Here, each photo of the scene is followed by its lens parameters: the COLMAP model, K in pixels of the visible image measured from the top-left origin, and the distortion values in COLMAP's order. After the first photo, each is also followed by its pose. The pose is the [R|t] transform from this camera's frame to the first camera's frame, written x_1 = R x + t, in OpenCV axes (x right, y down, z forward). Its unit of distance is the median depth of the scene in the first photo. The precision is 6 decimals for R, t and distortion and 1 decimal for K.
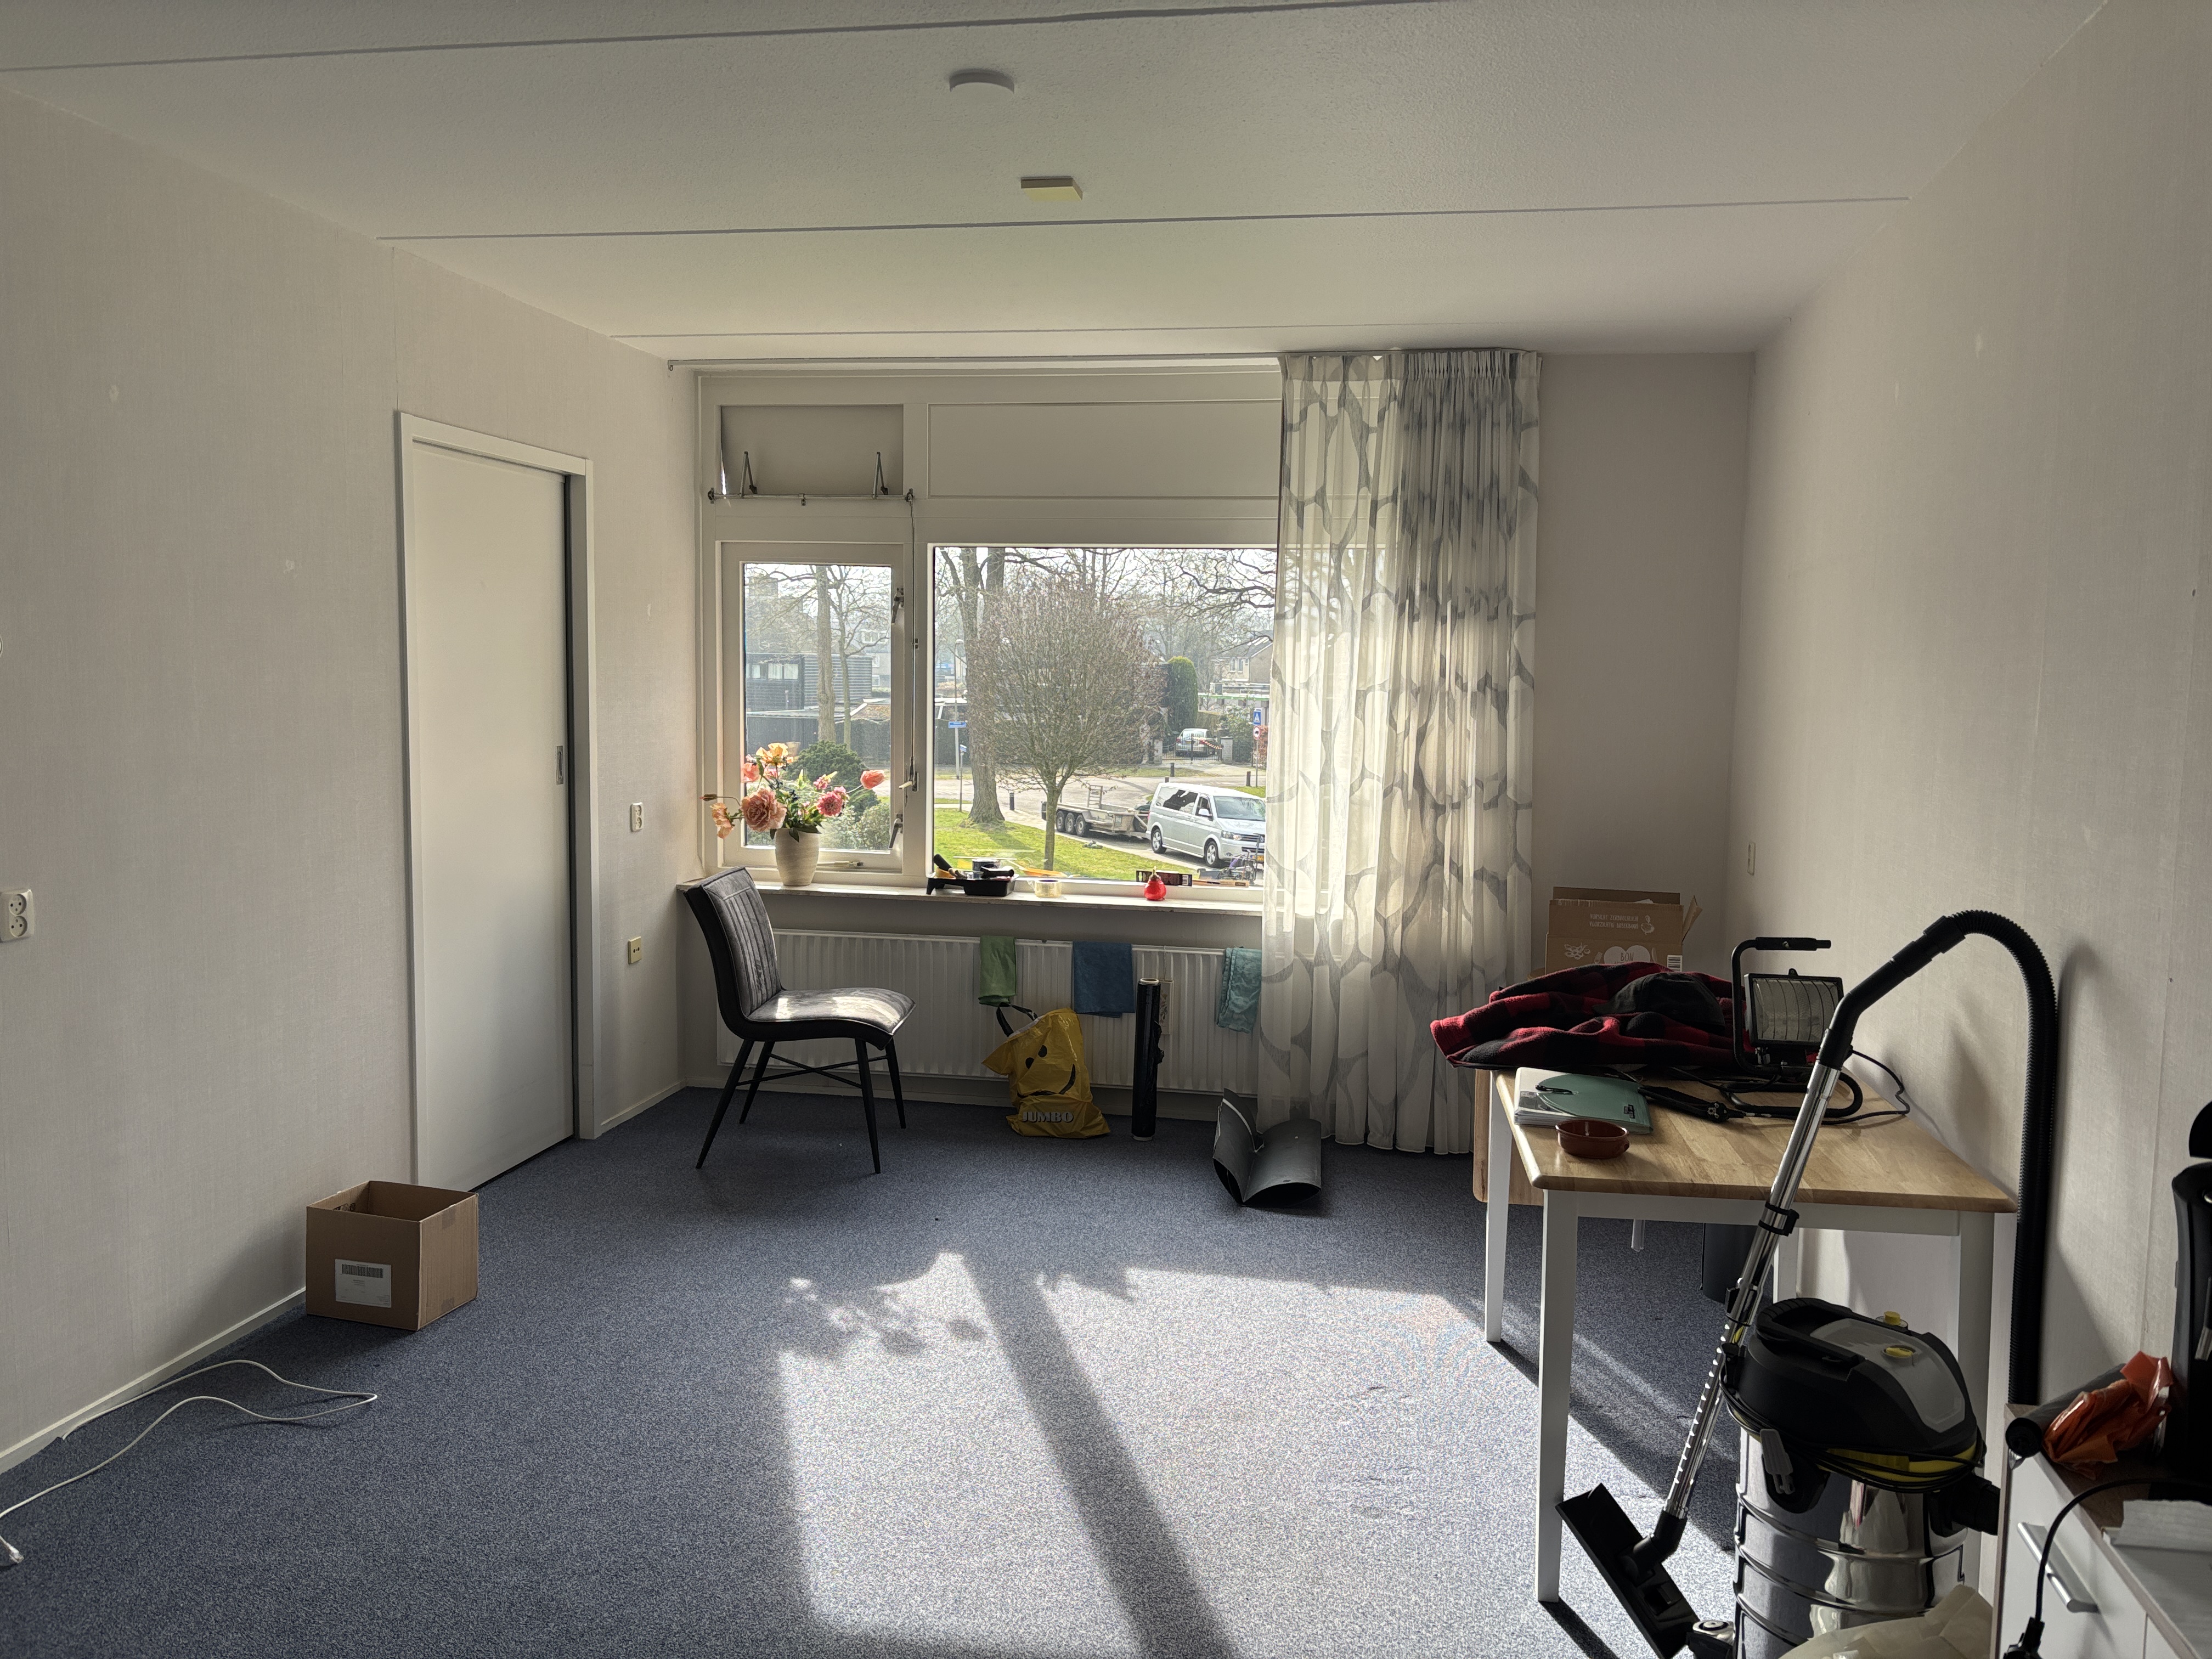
lens RADIAL K [[1657.2, 0, 1107.9], [0, 1657.2, 832.5], [0, 0, 1]] dist [0.006350, -0.001470]
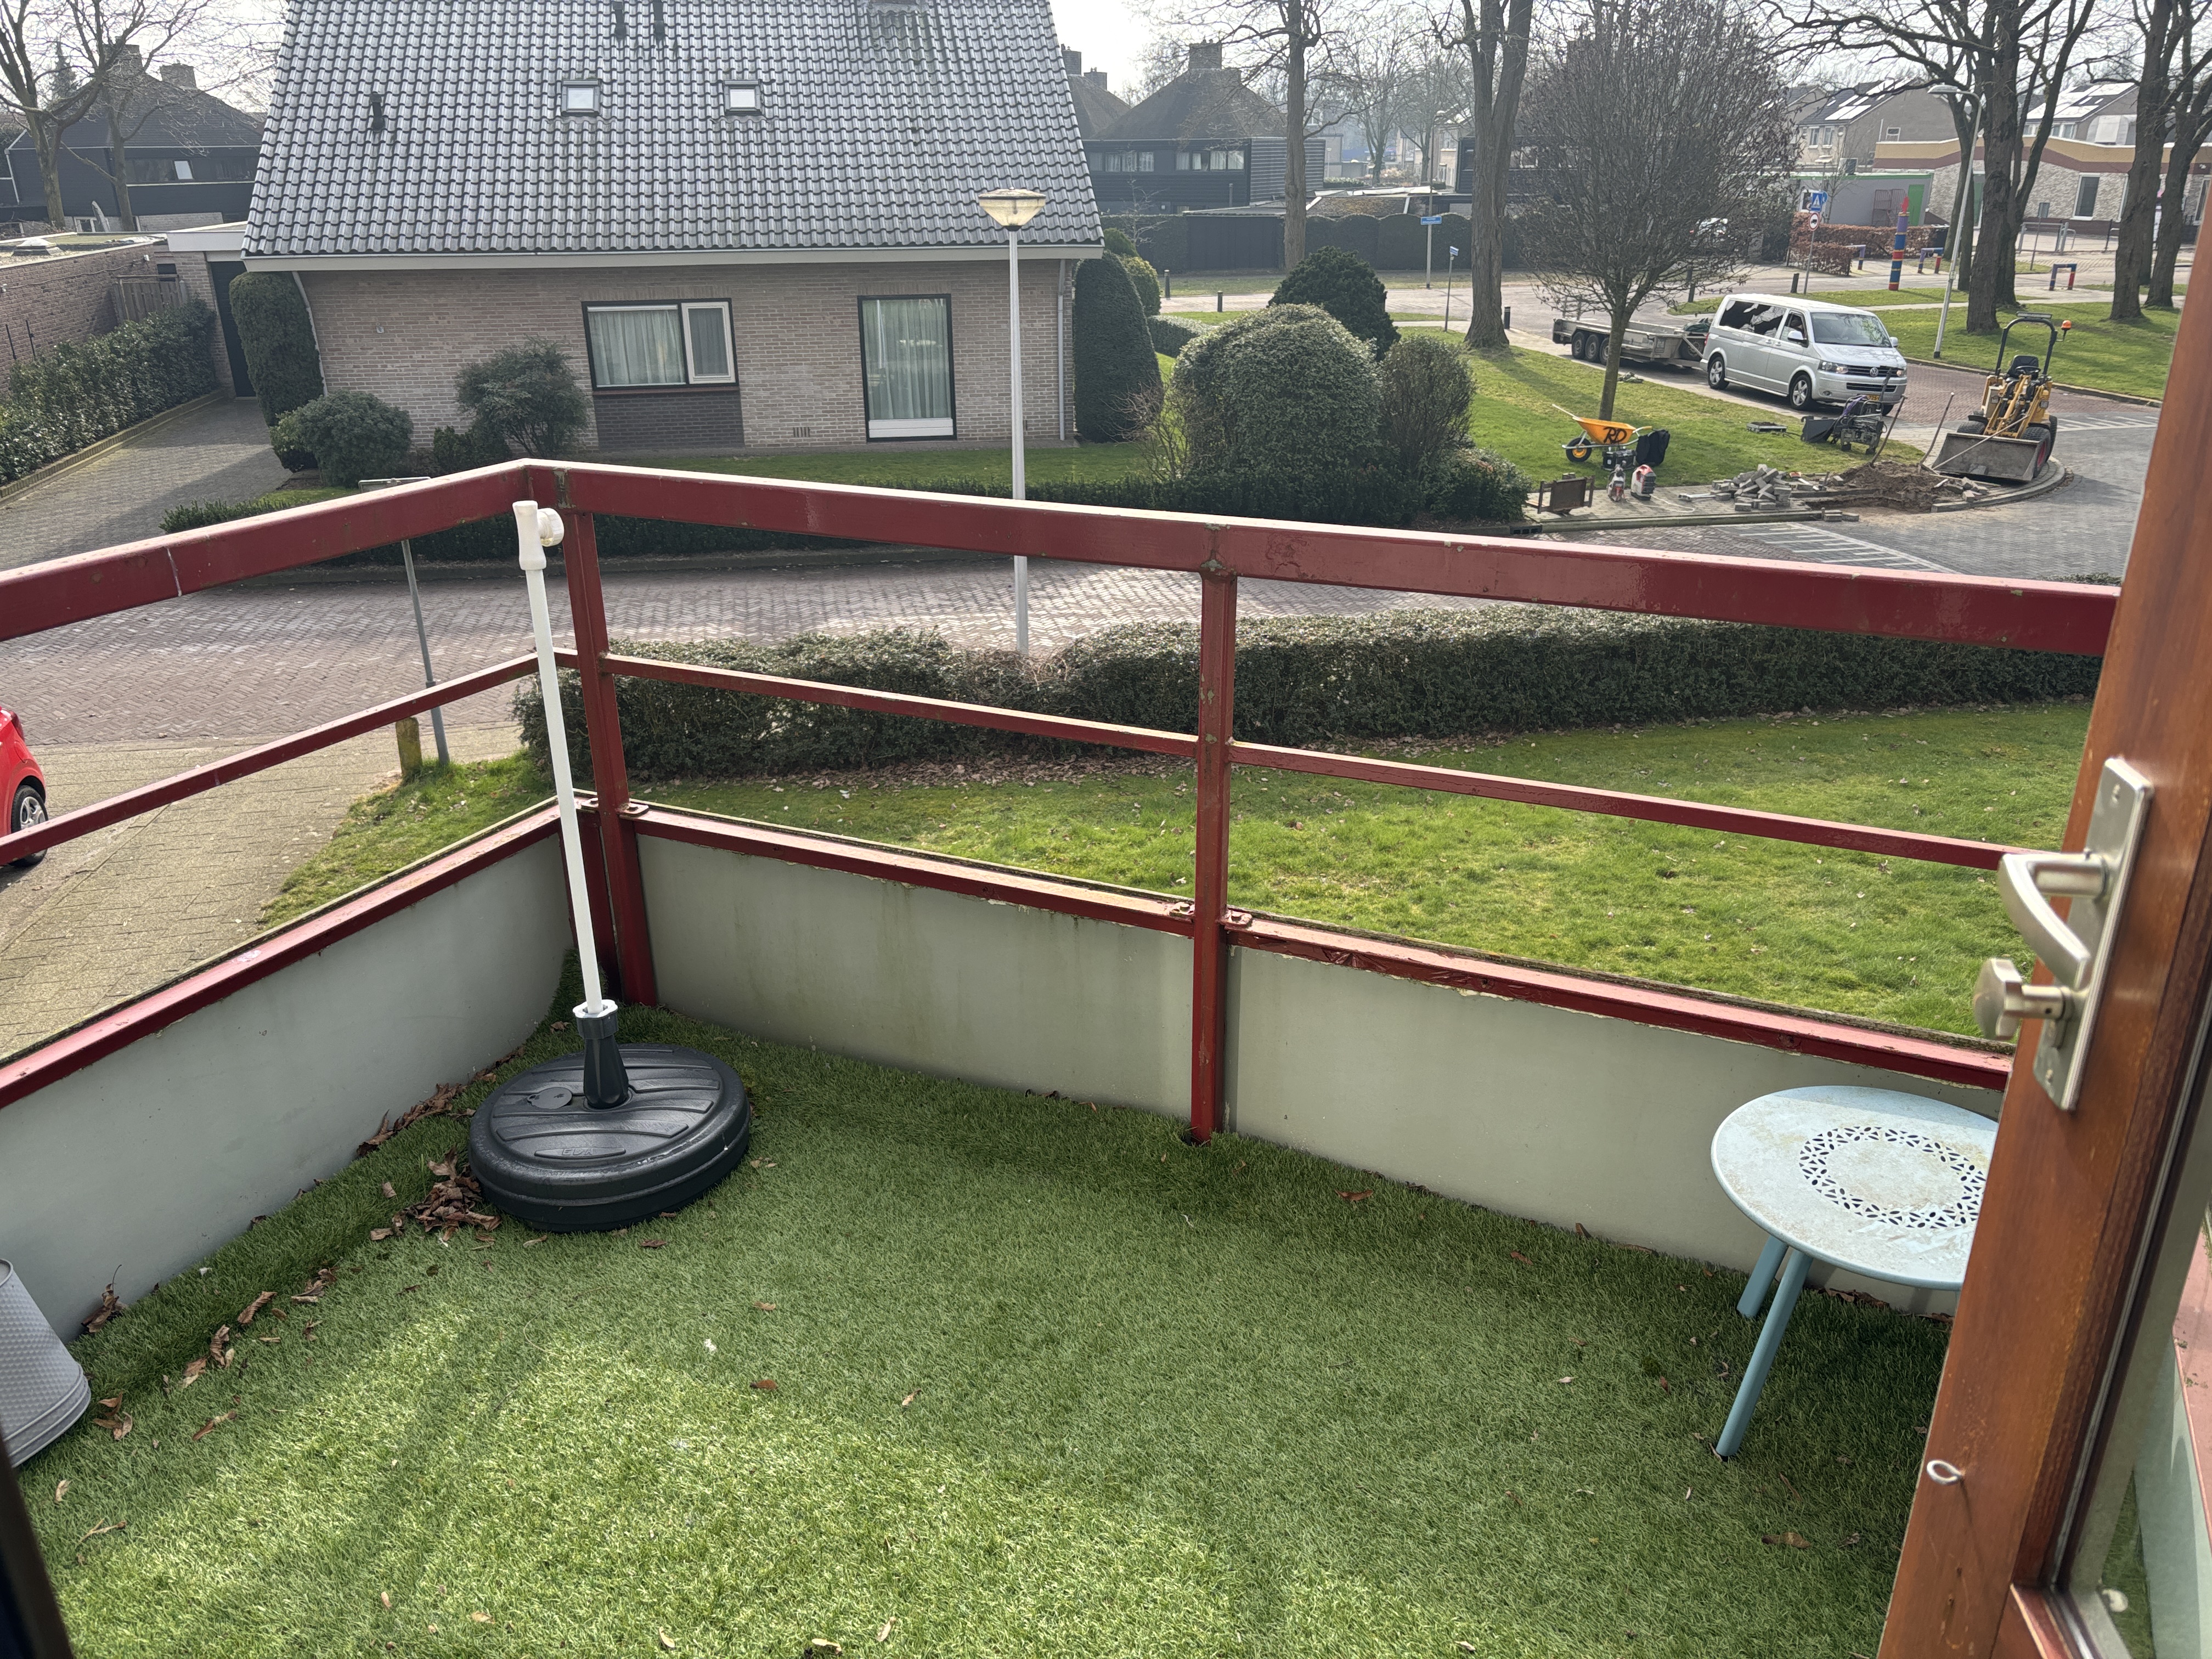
lens RADIAL K [[1657.2, 0, 1099.2], [0, 1657.2, 830.2], [0, 0, 1]] dist [0.006350, -0.001470]
pose [[0.968204, 0.067144, -0.240984, -0.047434], [0.003627, 0.959439, 0.281894, -0.009105], [0.250137, -0.273805, 0.928689, 0.132689]]
